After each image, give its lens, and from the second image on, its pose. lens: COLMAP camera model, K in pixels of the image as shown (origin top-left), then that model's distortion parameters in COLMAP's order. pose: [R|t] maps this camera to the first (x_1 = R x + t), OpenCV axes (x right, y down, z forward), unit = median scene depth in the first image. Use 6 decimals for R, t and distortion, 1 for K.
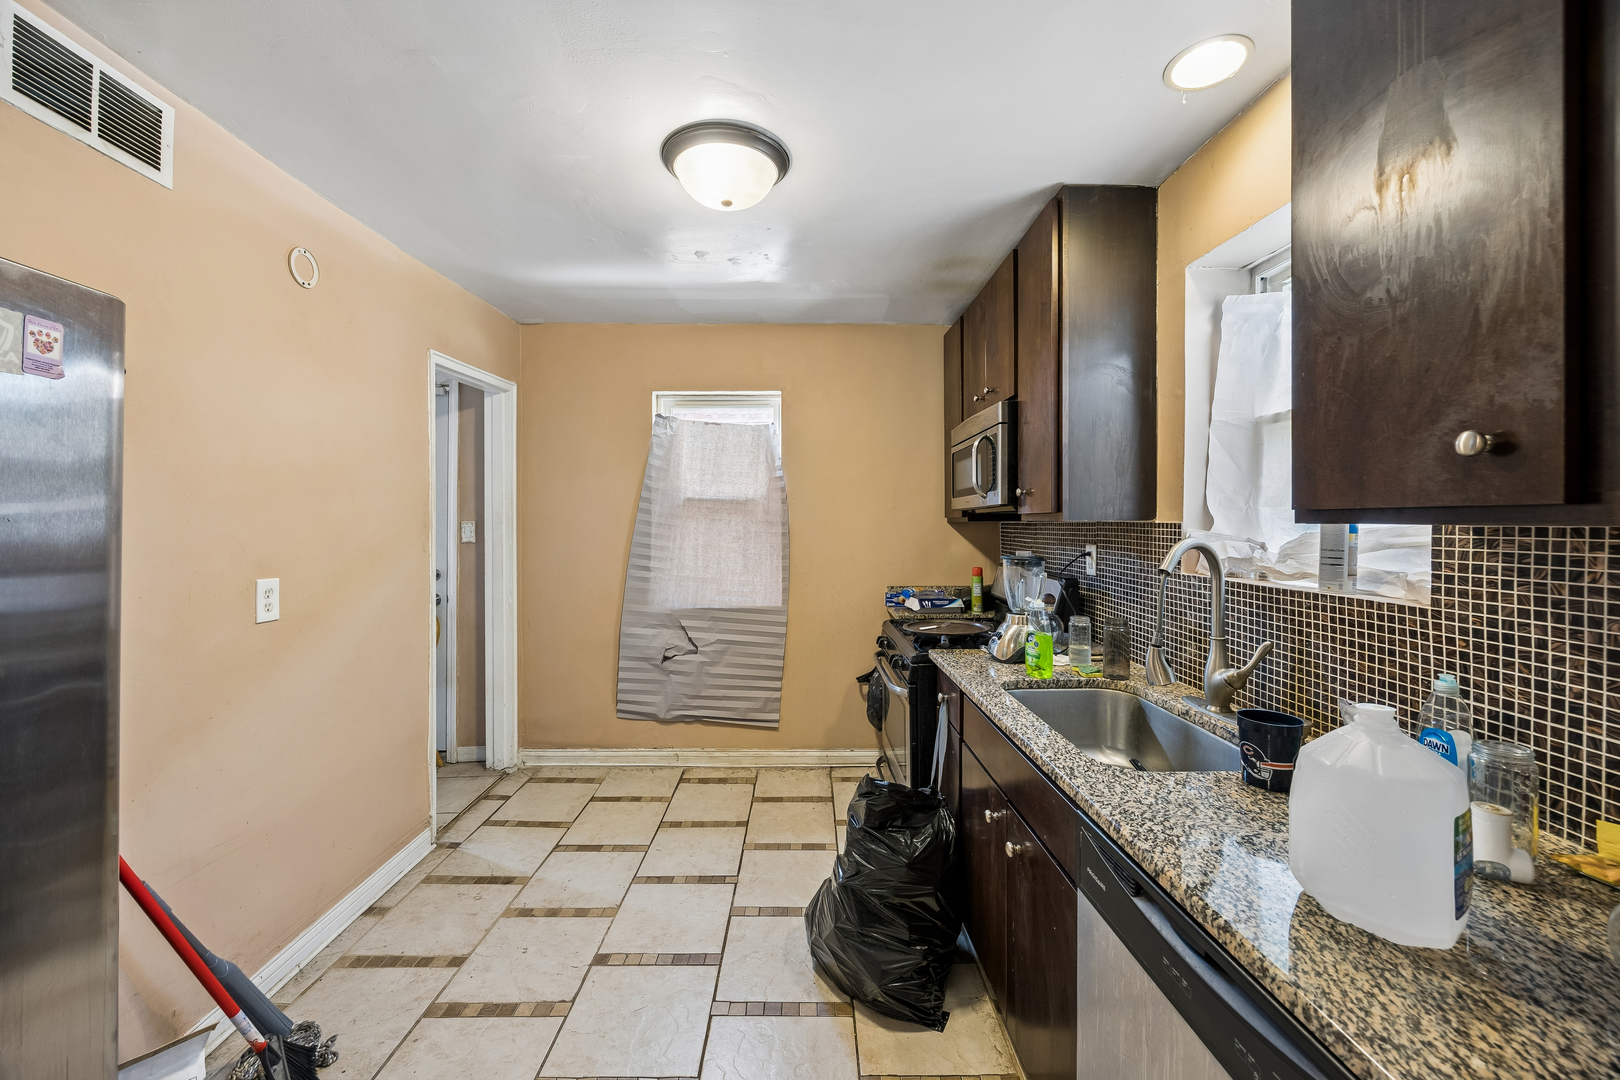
lens RADIAL K [[631.7, 0, 805.9], [0, 631.7, 526.3], [0, 0, 1]] dist [0.000360, -0.000001]
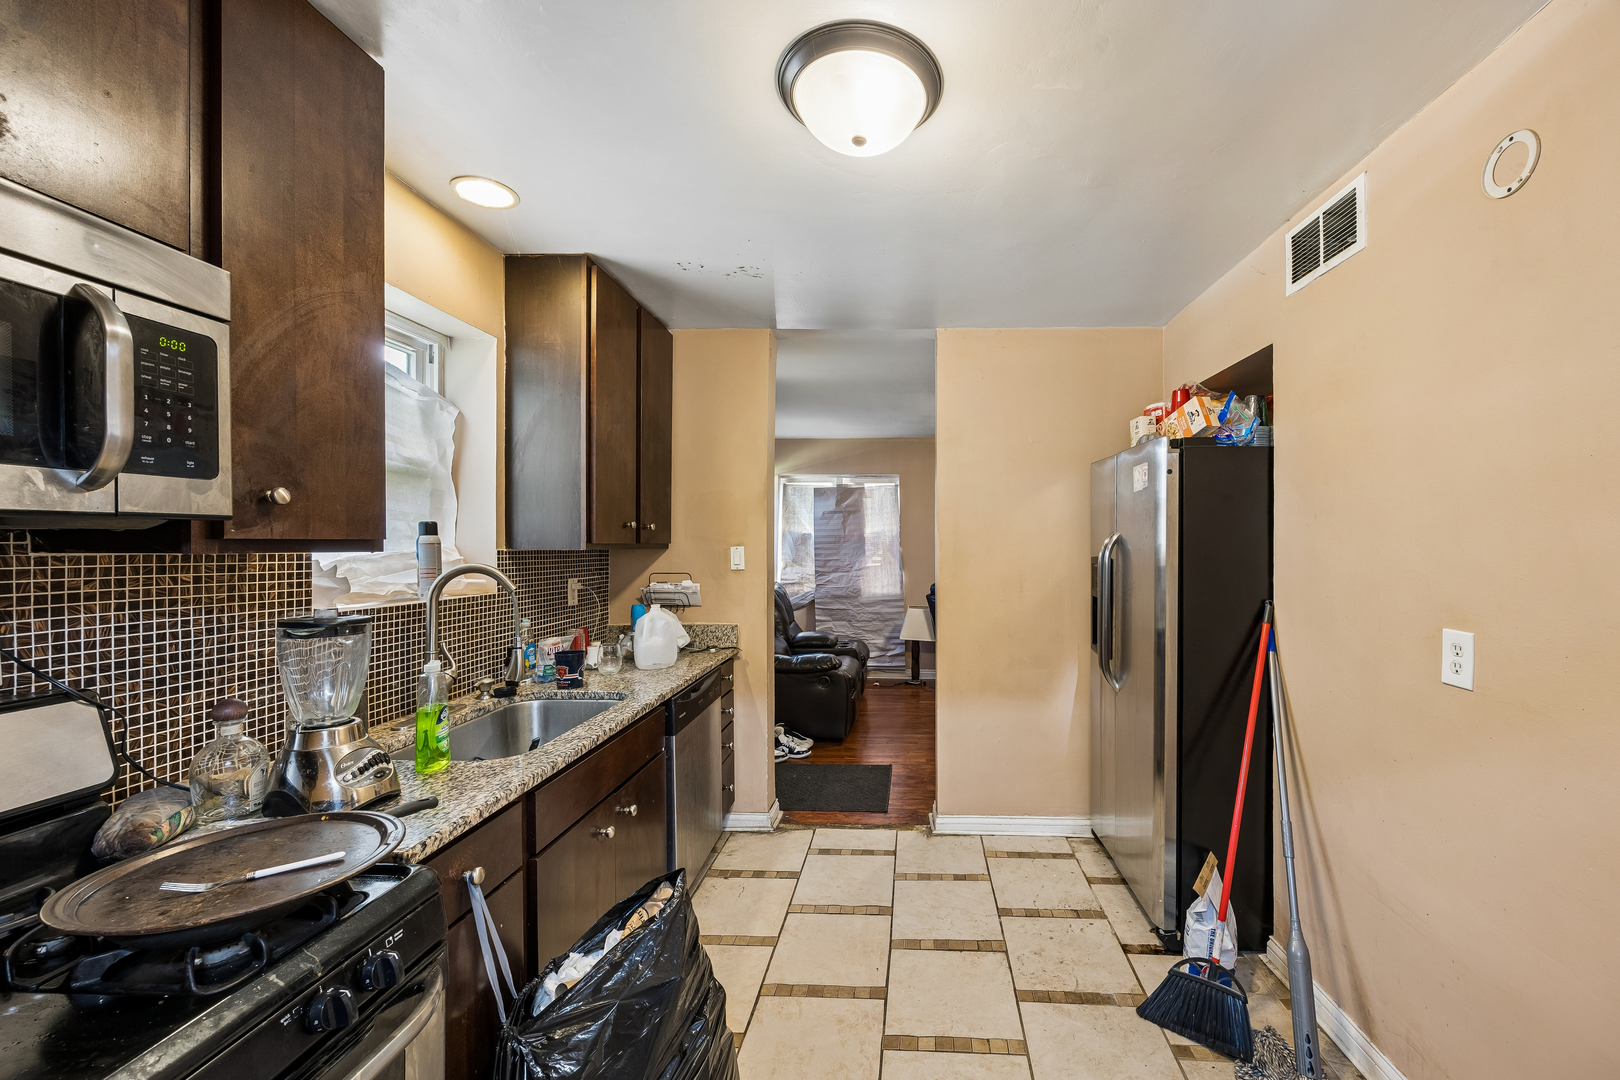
lens RADIAL K [[653.5, 0, 890.9], [0, 653.5, 550.5], [0, 0, 1]] dist [-0.000008, -0.000075]
pose [[-0.998779, -0.004895, 0.049158, -0.104418], [-0.004026, 0.999834, 0.017752, -0.013993], [-0.049237, 0.017532, -0.998633, 0.963116]]
